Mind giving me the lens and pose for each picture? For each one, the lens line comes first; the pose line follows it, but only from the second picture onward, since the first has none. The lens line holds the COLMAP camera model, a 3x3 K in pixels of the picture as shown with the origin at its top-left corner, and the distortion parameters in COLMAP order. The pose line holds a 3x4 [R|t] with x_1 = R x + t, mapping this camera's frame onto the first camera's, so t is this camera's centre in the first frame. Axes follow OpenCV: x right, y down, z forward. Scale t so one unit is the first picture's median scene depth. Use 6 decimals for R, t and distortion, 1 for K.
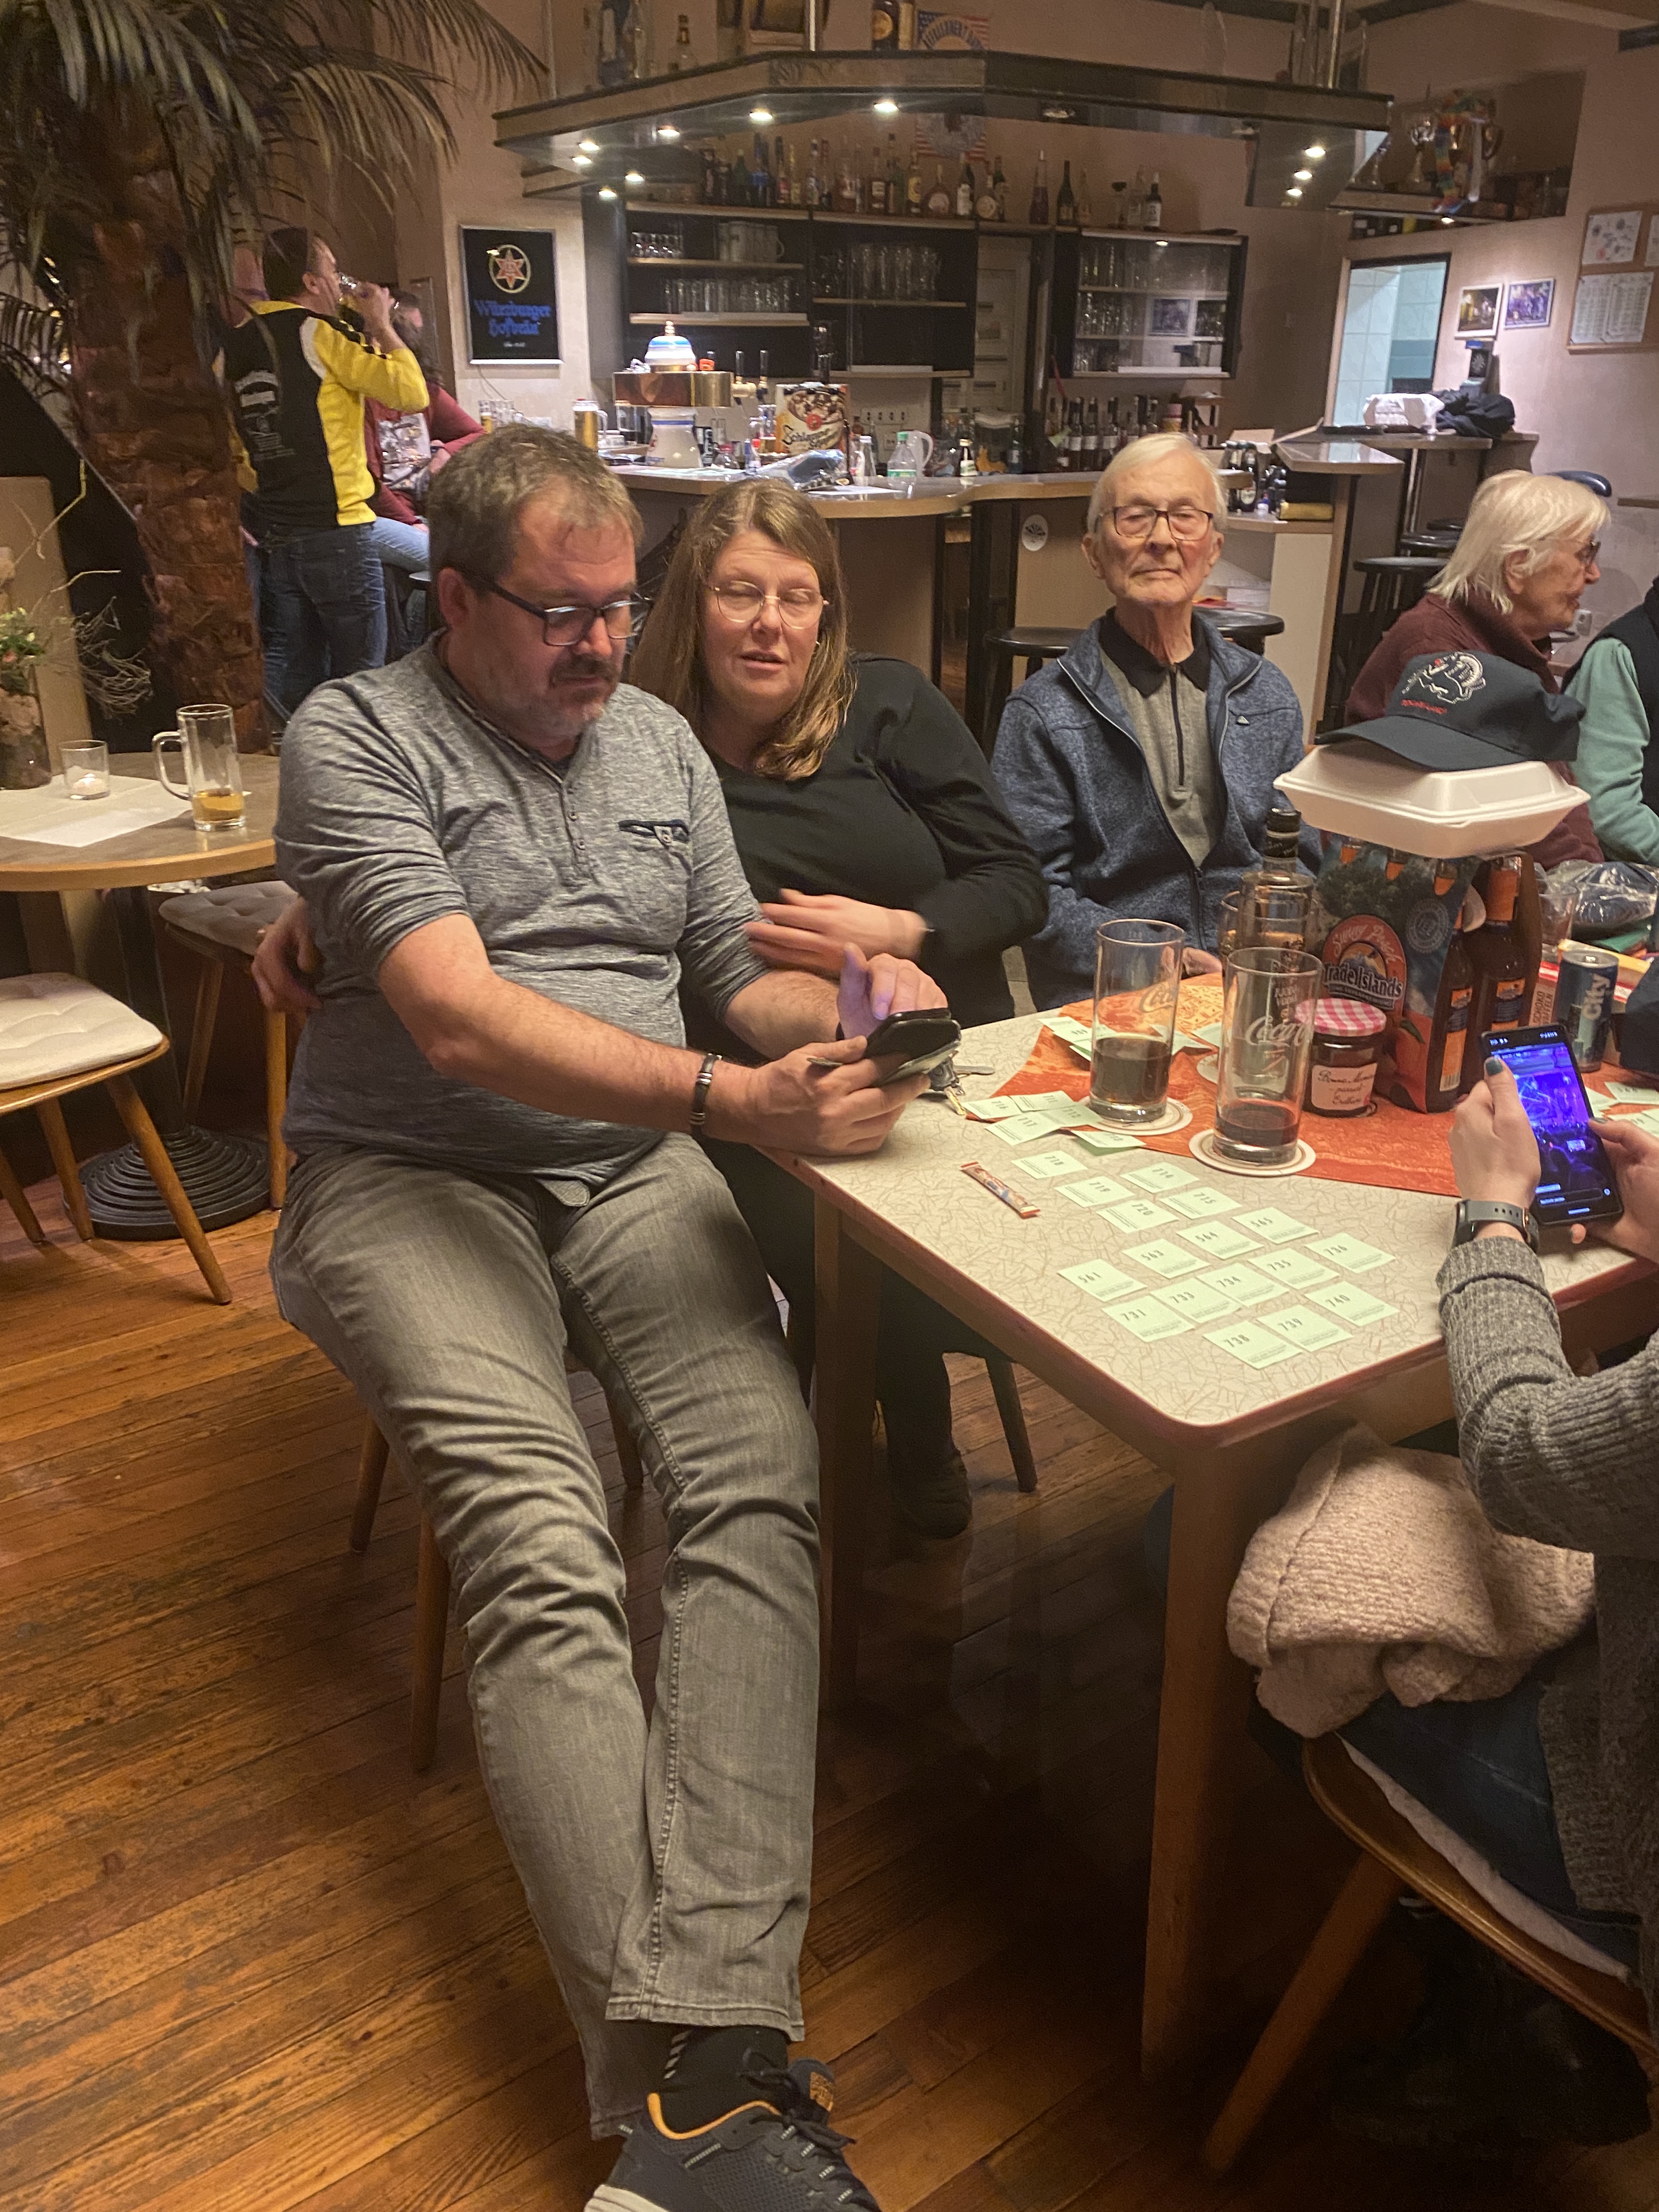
lens RADIAL K [[1609.9, 0, 829.5], [0, 1609.9, 1106.0], [0, 0, 1]] dist [0.005238, 0.002344]
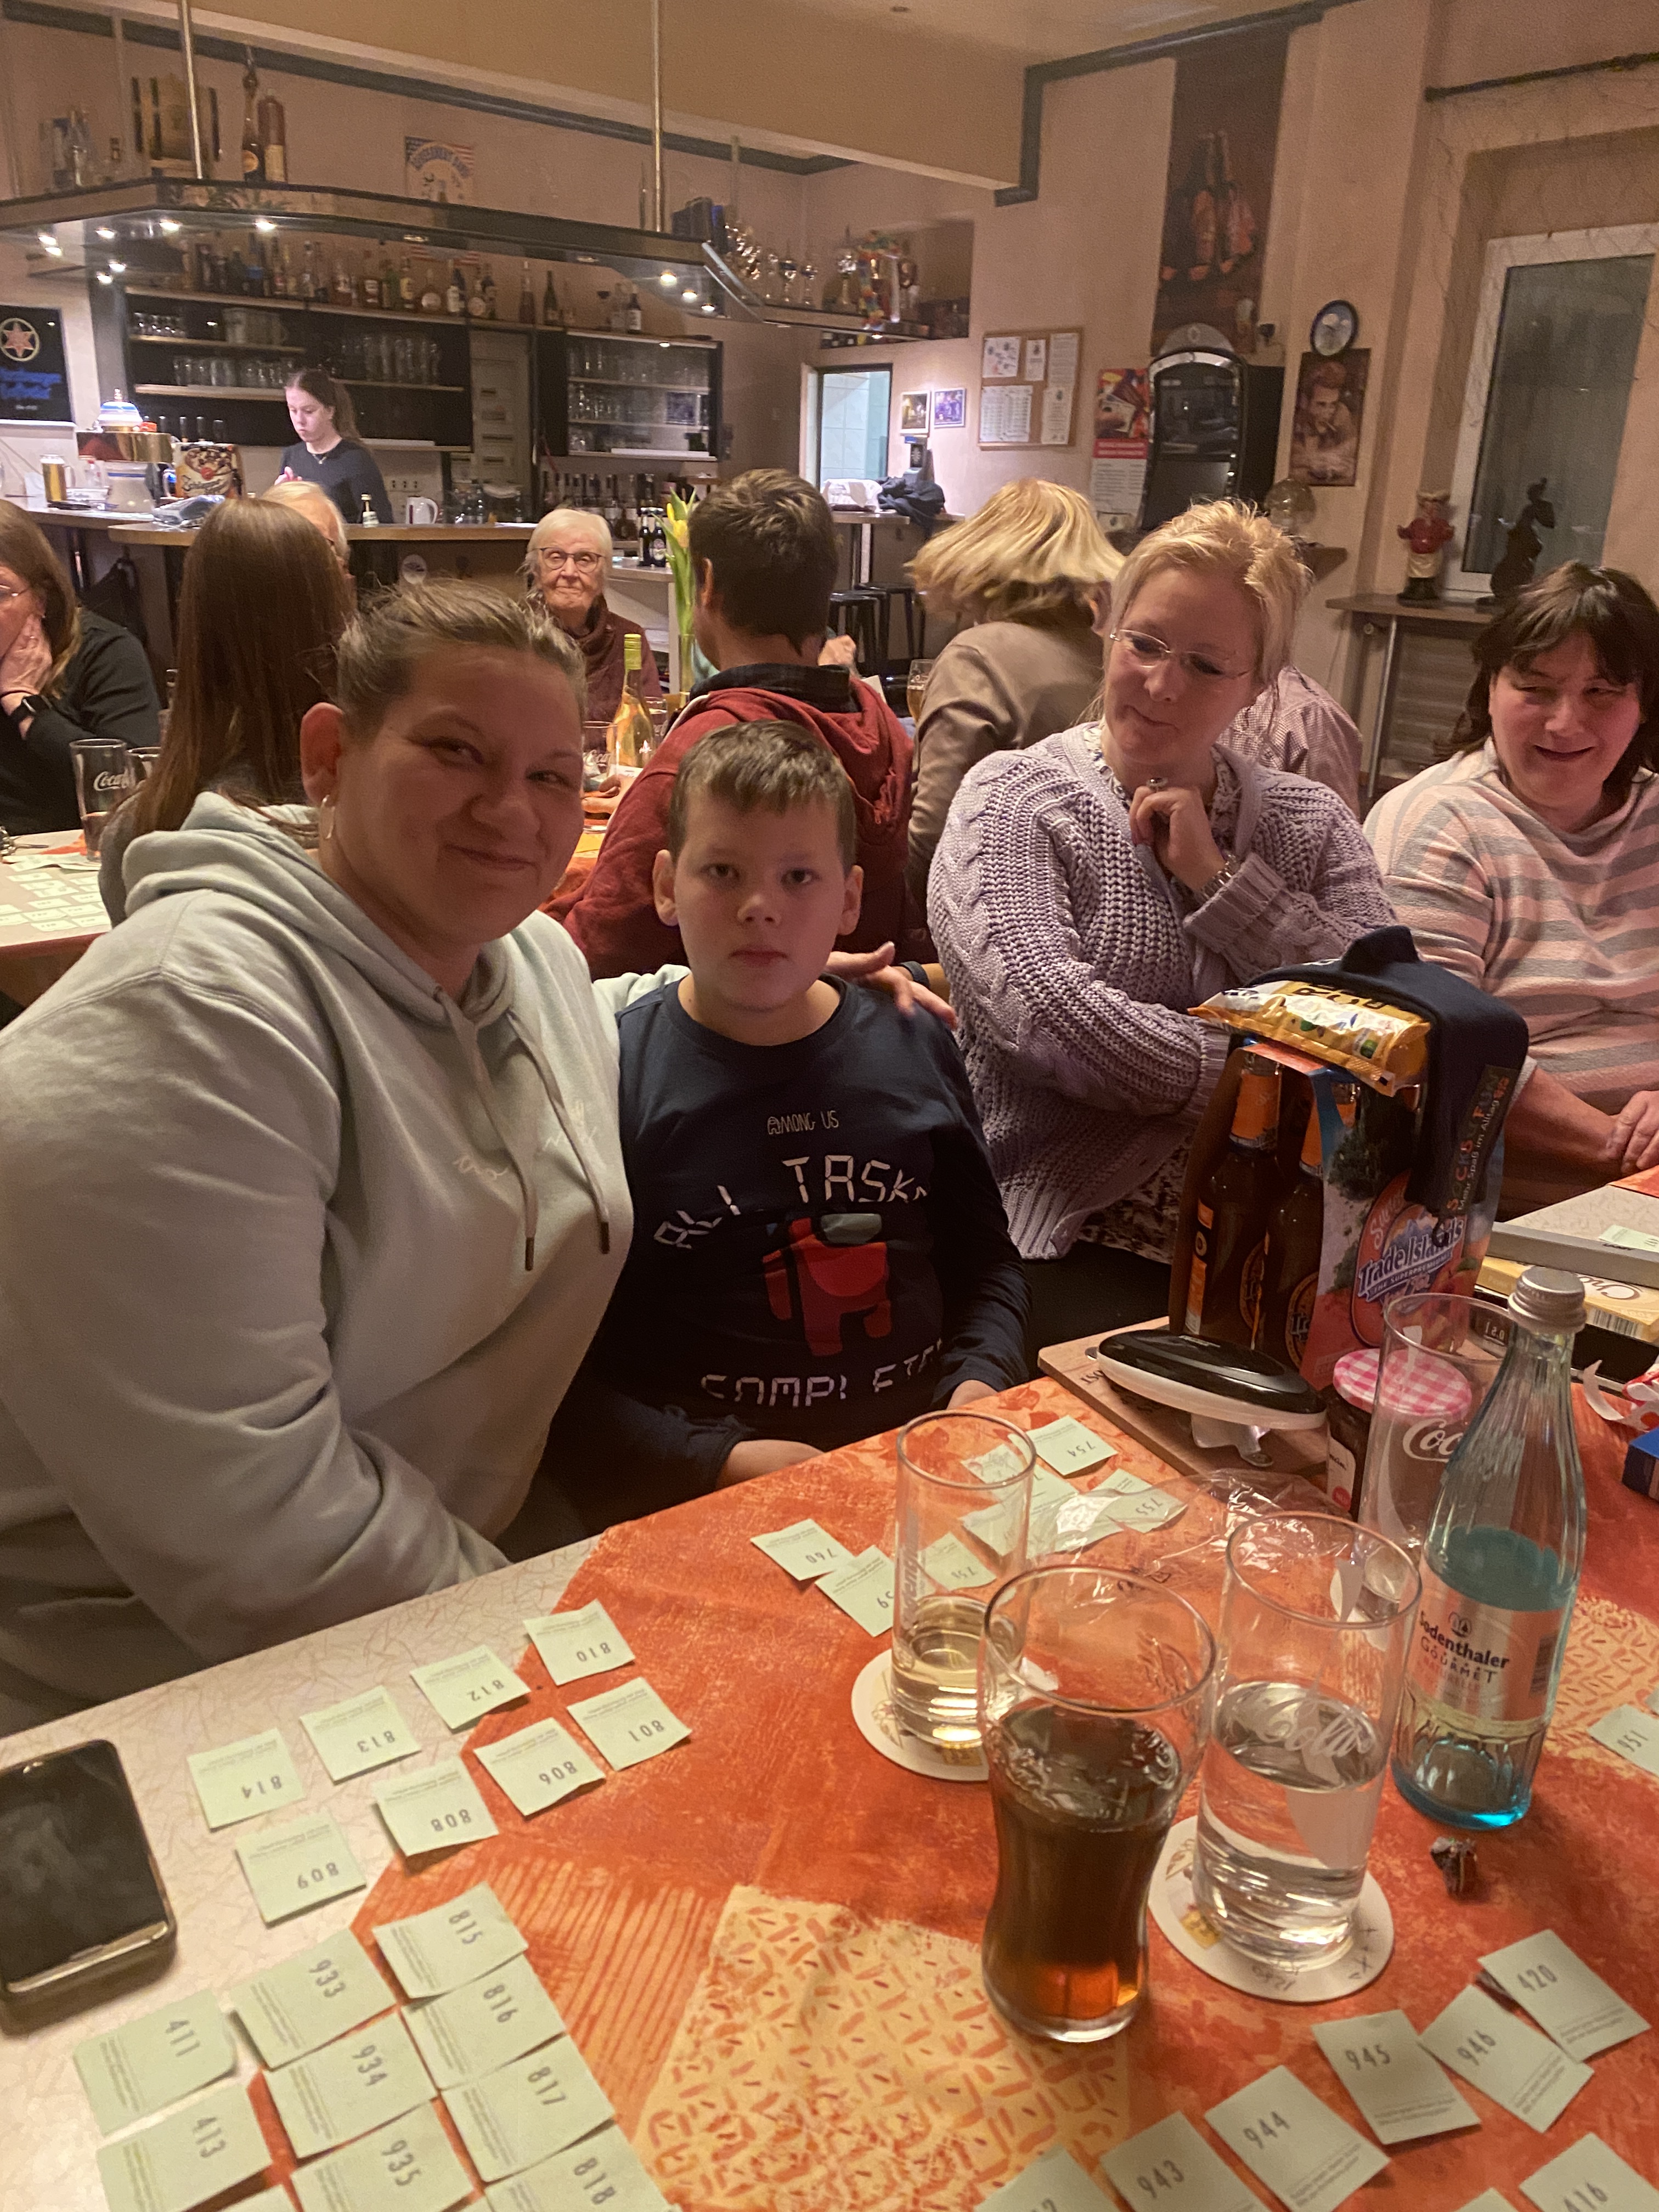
lens RADIAL K [[1643.8, 0, 829.5], [0, 1643.8, 1106.0], [0, 0, 1]] dist [0.008576, 0.004261]
pose [[0.985767, -0.033429, 0.164760, 0.132218], [0.042392, 0.997789, -0.051190, 0.077585], [-0.162685, 0.057446, 0.985004, -0.157294]]
